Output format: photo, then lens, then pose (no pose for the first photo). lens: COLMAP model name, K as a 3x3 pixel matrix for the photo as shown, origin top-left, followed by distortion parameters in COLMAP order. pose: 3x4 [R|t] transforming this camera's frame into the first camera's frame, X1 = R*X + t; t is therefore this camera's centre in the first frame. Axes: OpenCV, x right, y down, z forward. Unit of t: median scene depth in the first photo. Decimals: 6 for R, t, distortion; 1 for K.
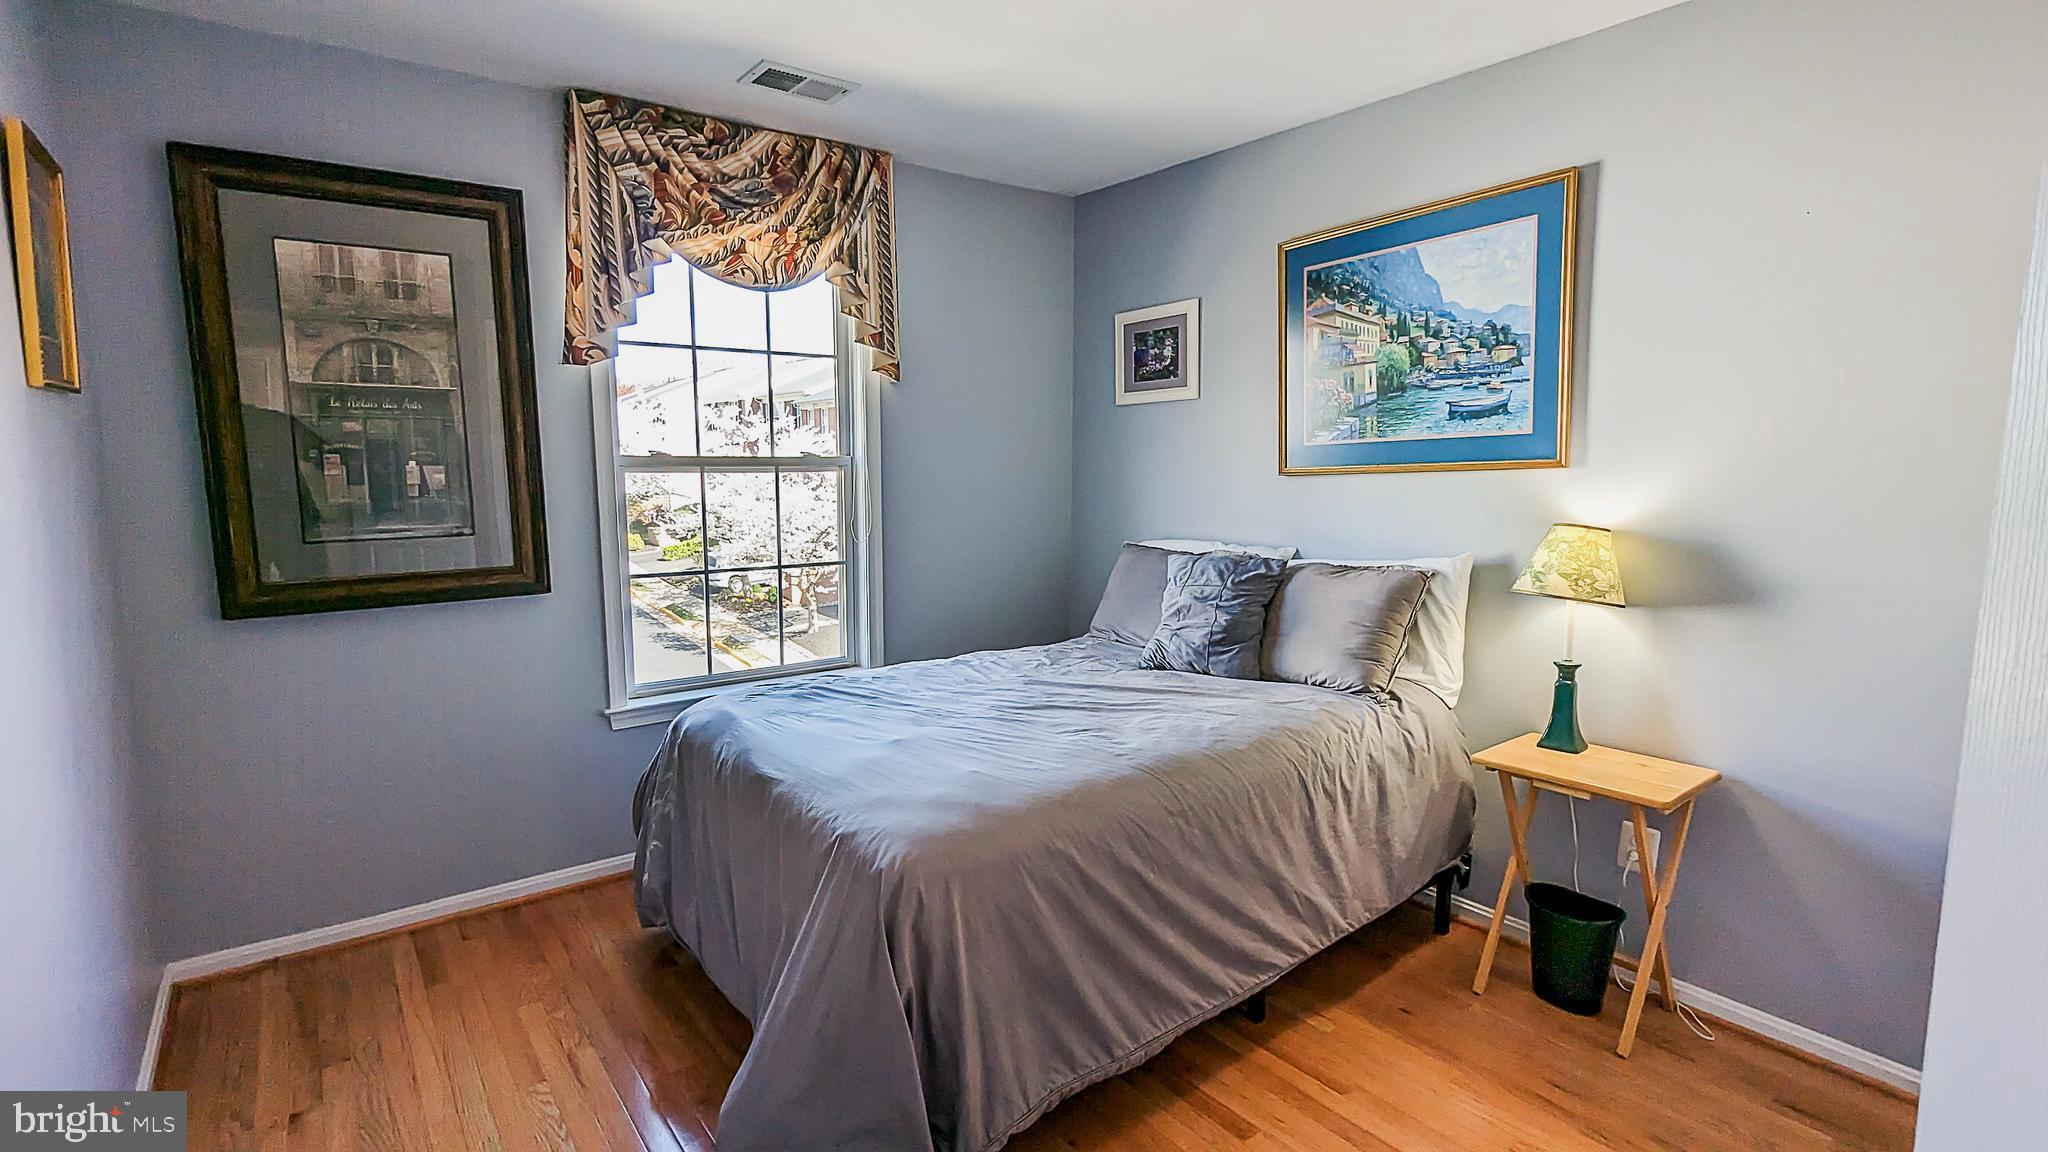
lens RADIAL K [[969.2, 0, 1035.2], [0, 969.2, 570.1], [0, 0, 1]] dist [0.003259, -0.000667]
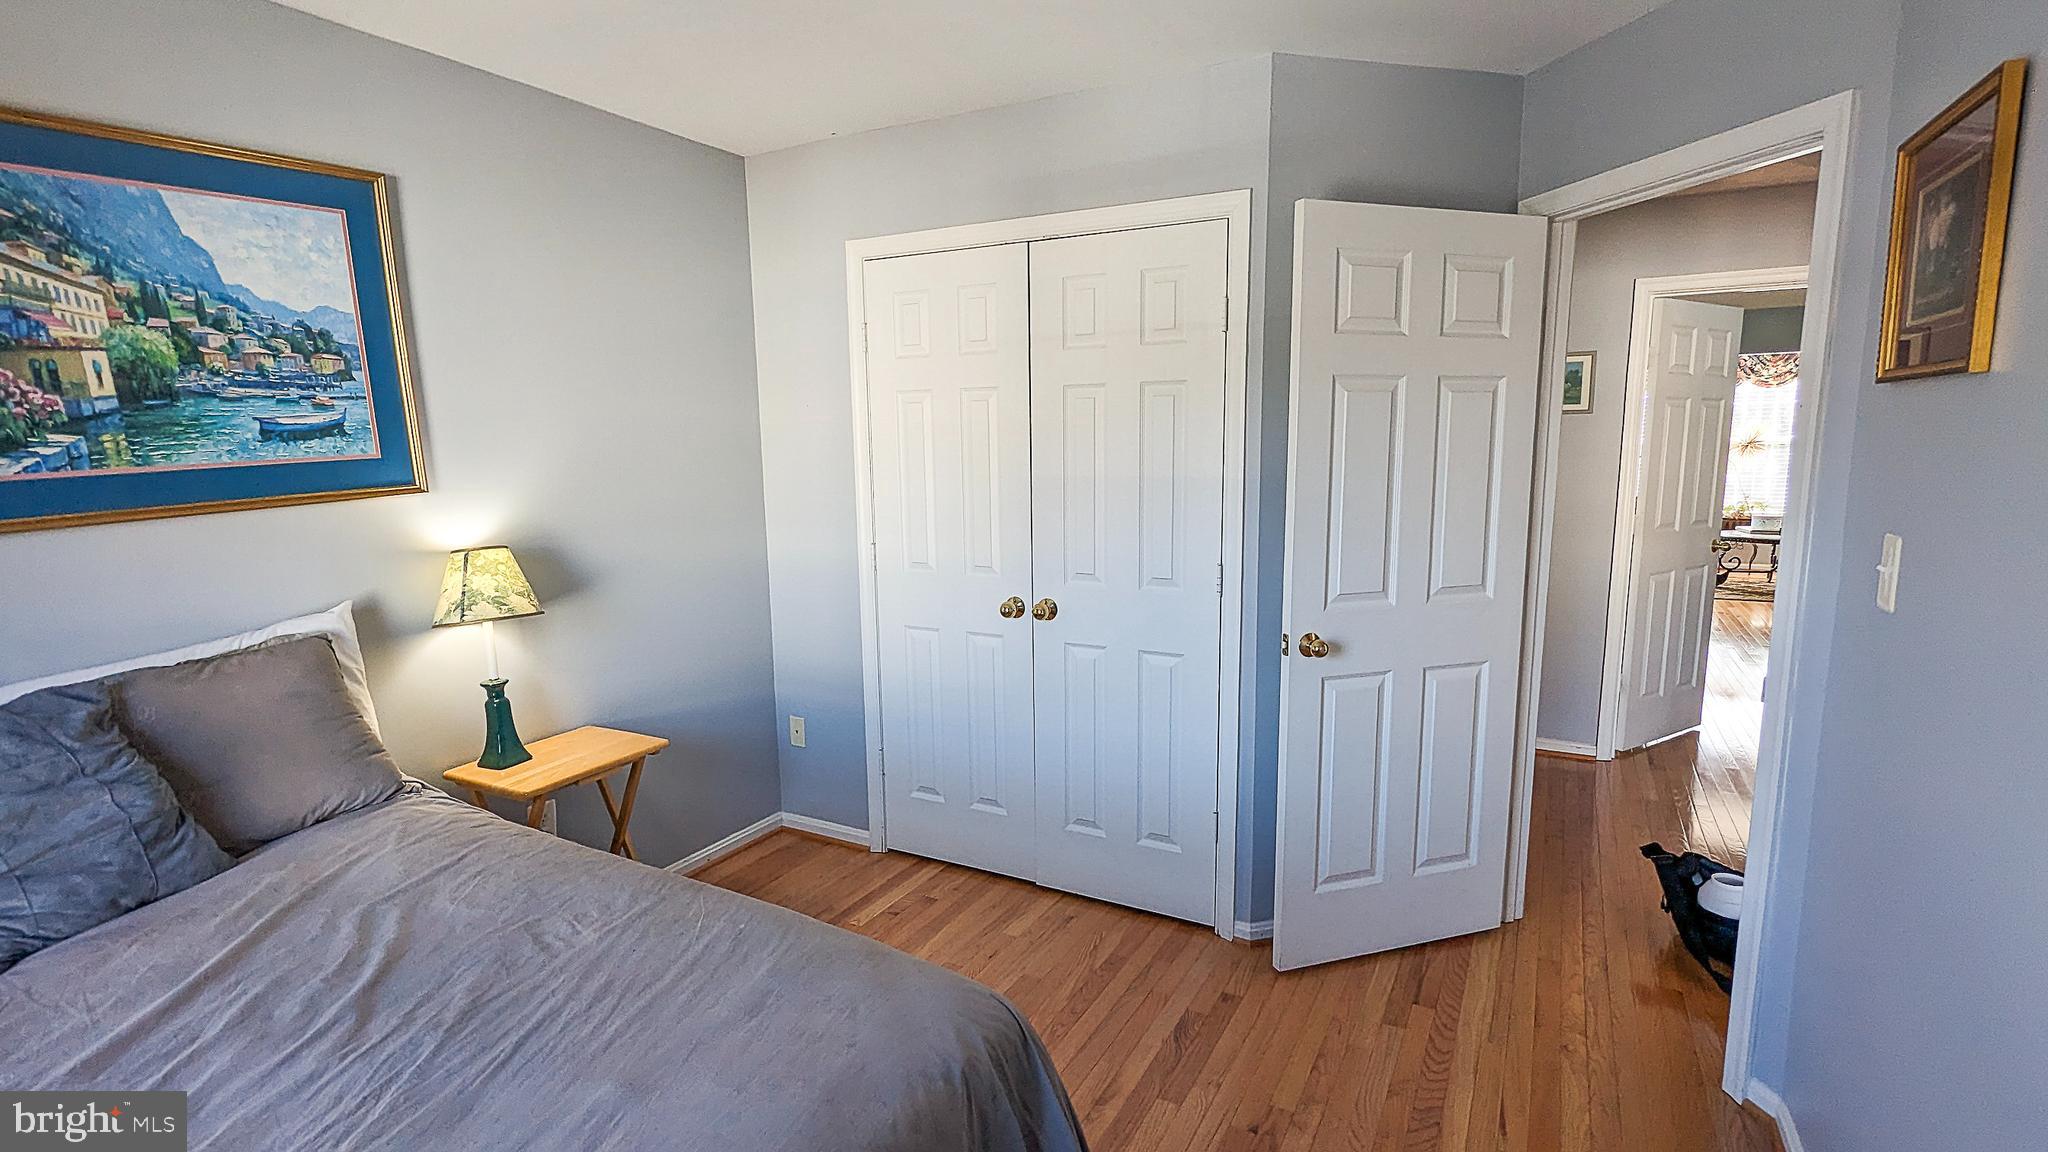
lens RADIAL K [[969.2, 0, 1017.9], [0, 969.2, 570.5], [0, 0, 1]] dist [0.003259, -0.000667]
pose [[-0.389021, -0.124703, 0.912750, -0.525033], [0.122900, 0.974914, 0.185577, -0.125277], [-0.912994, 0.184370, -0.363936, 0.760310]]
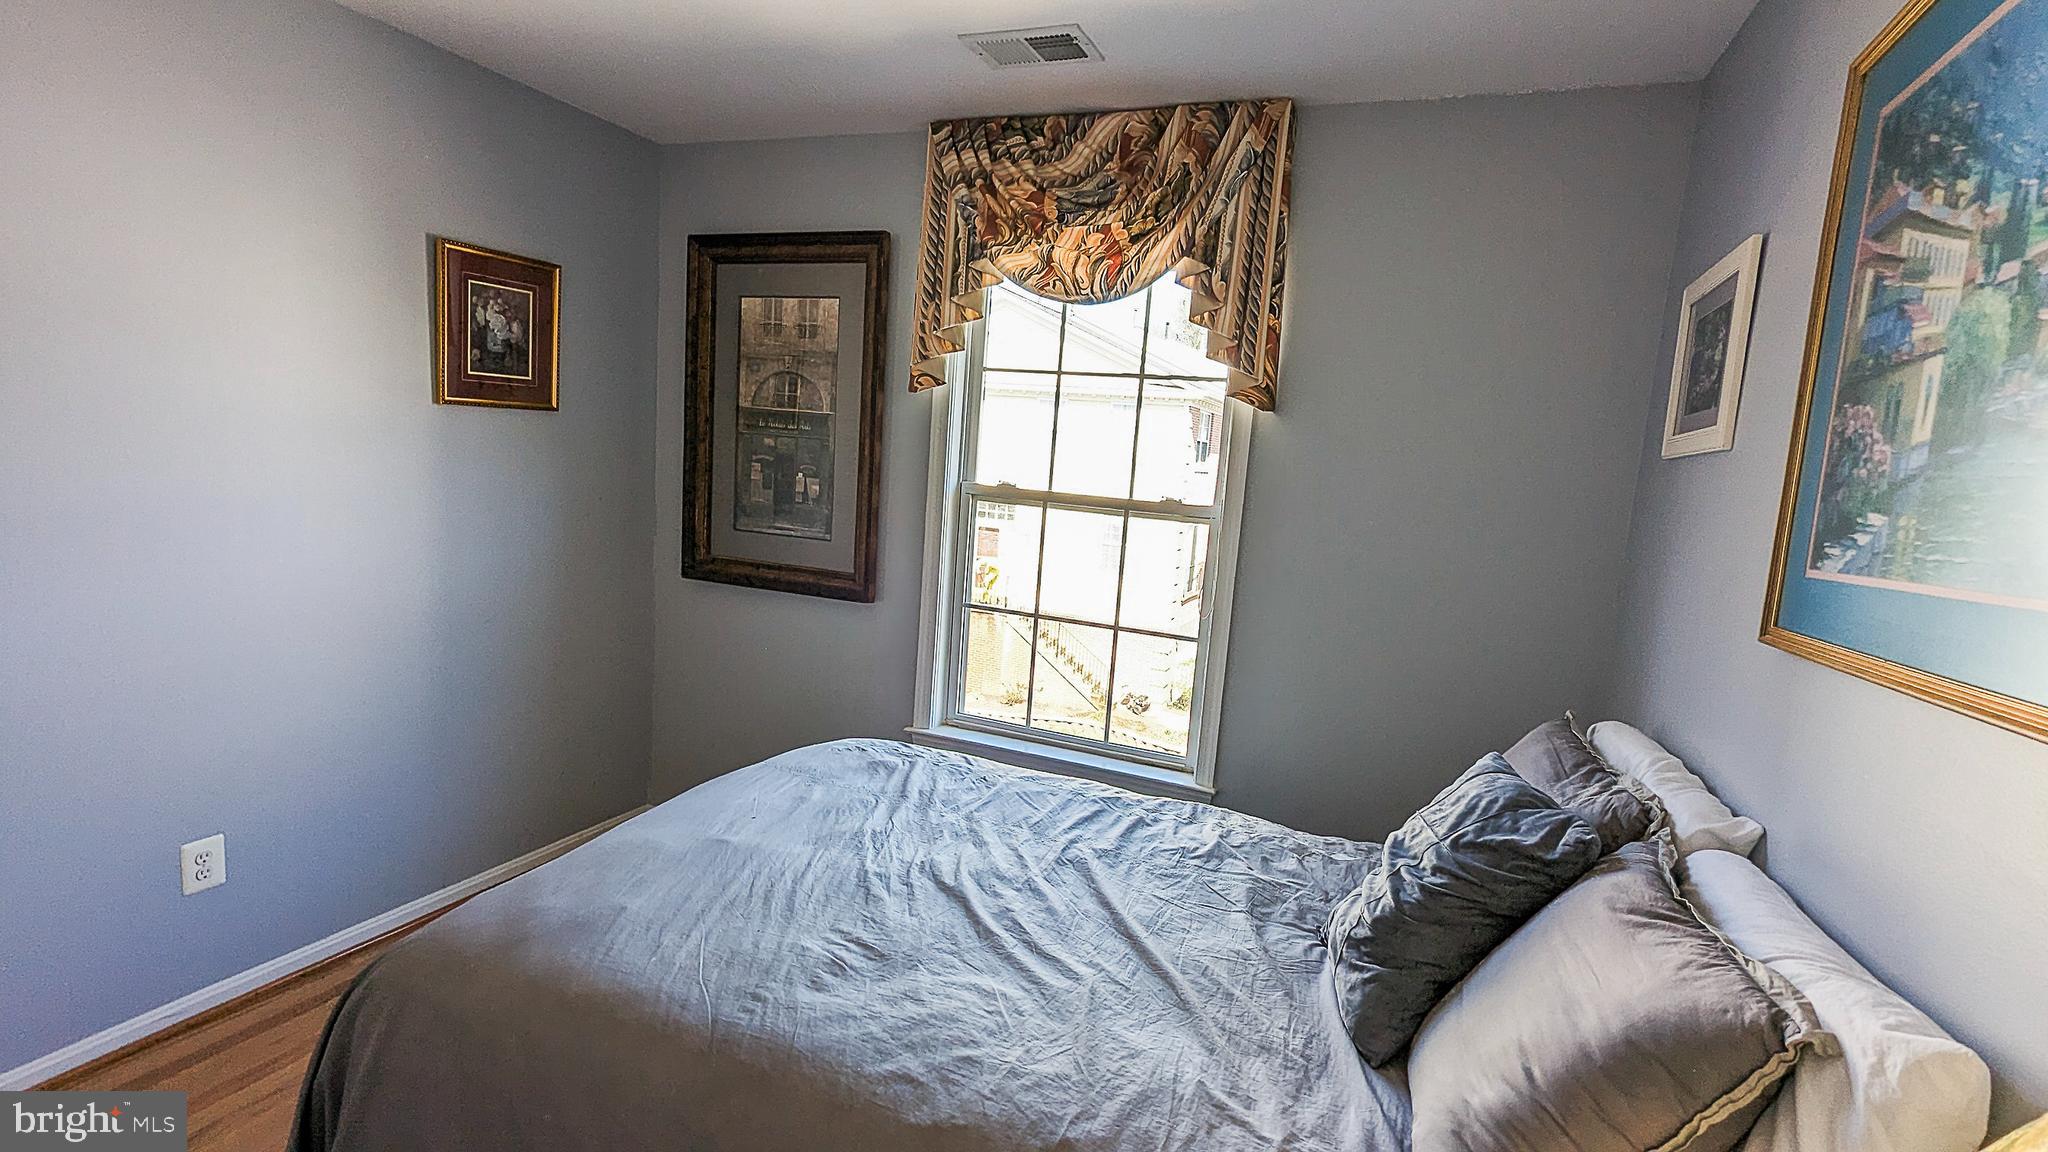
lens RADIAL K [[969.2, 0, 1039.4], [0, 969.2, 574.5], [0, 0, 1]] dist [0.003259, -0.000667]
pose [[0.501503, 0.147449, -0.852498, 0.522740], [-0.176885, 0.982030, 0.065796, -0.115993], [0.846880, 0.117797, 0.518572, 0.623436]]
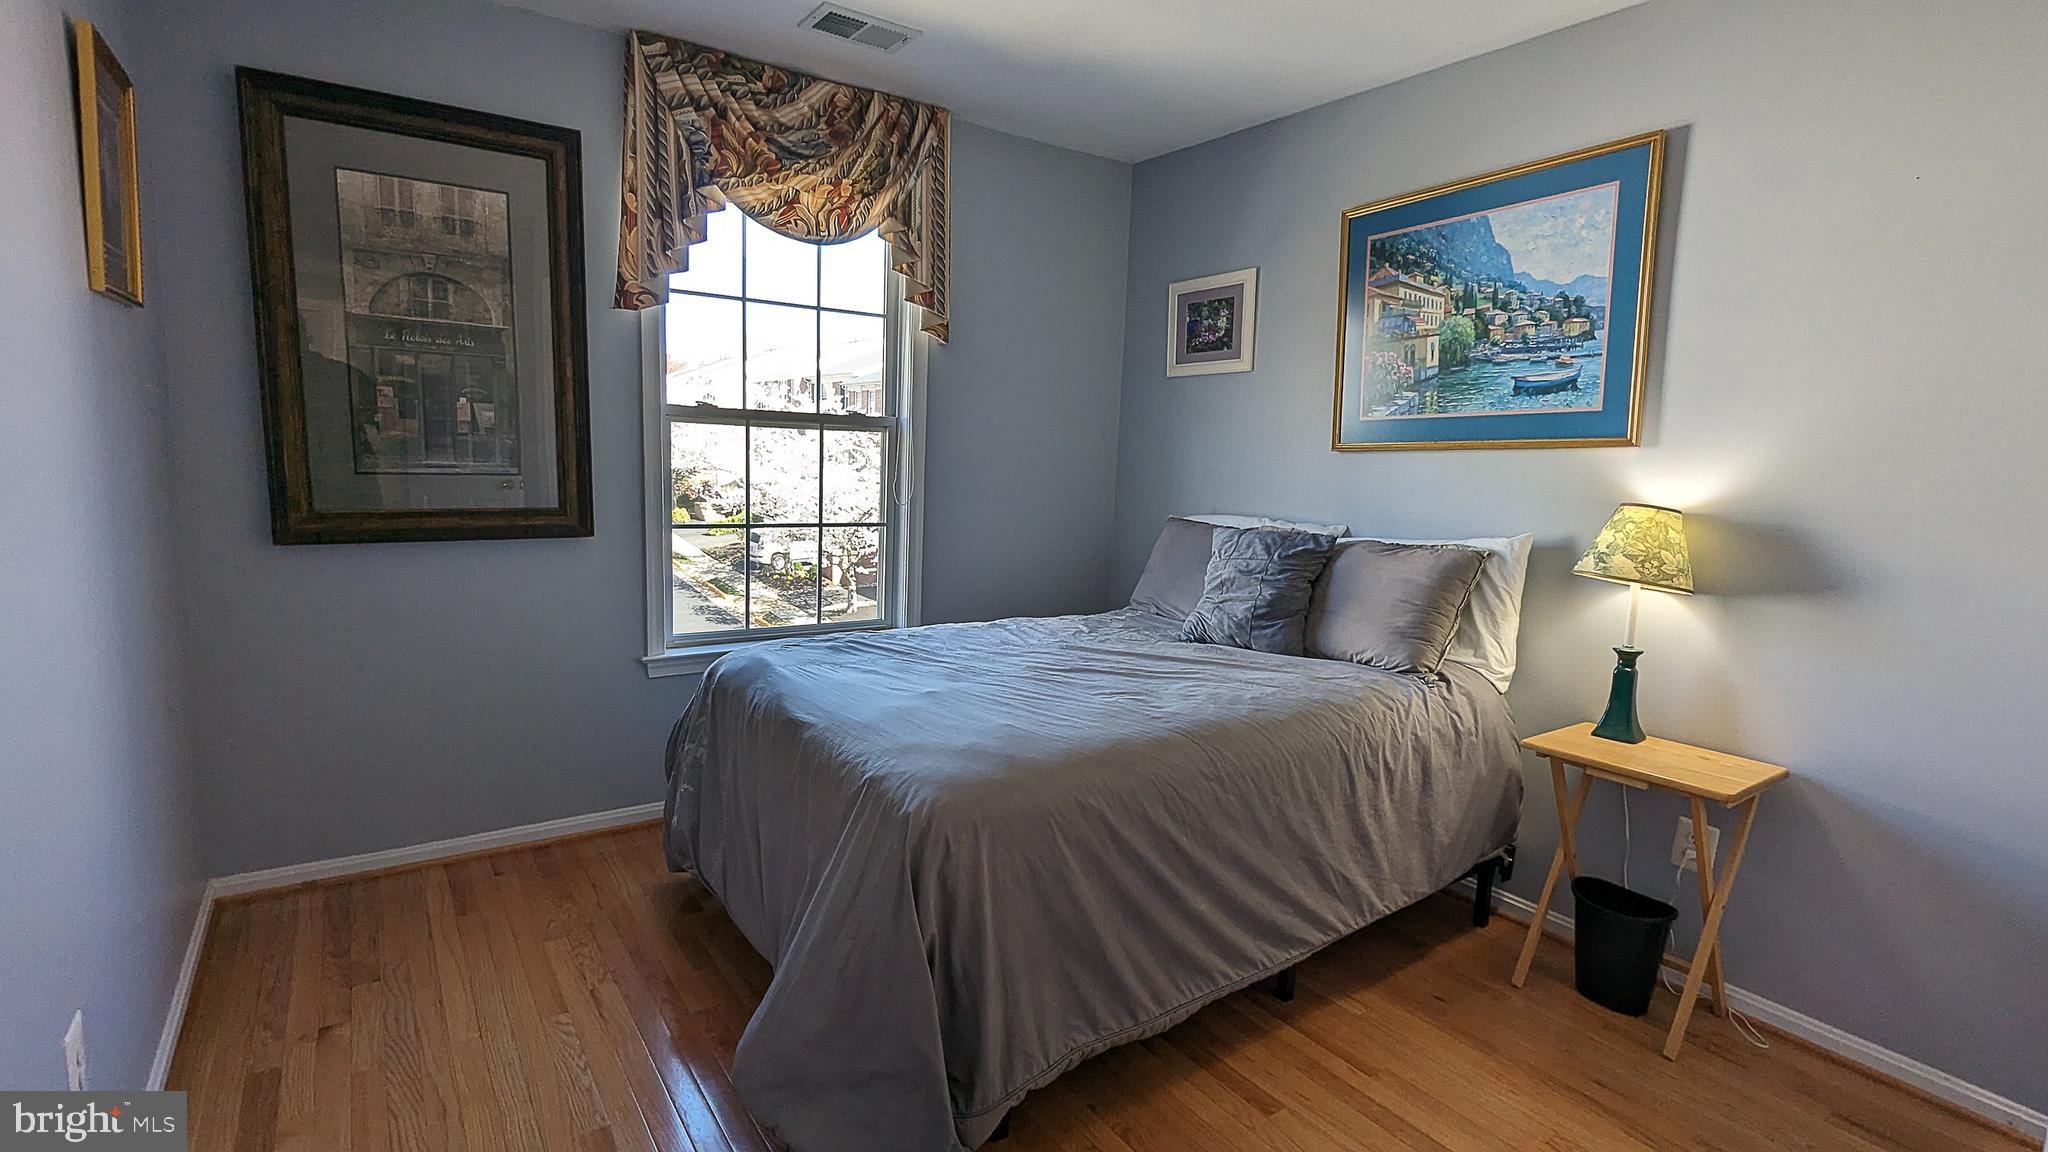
lens RADIAL K [[969.2, 0, 1035.5], [0, 969.2, 570.1], [0, 0, 1]] dist [0.003259, -0.000667]
pose [[0.998260, 0.043569, -0.039724, -0.001905], [-0.043190, 0.999013, 0.010344, 0.029287], [0.040135, -0.008610, 0.999157, 0.016626]]
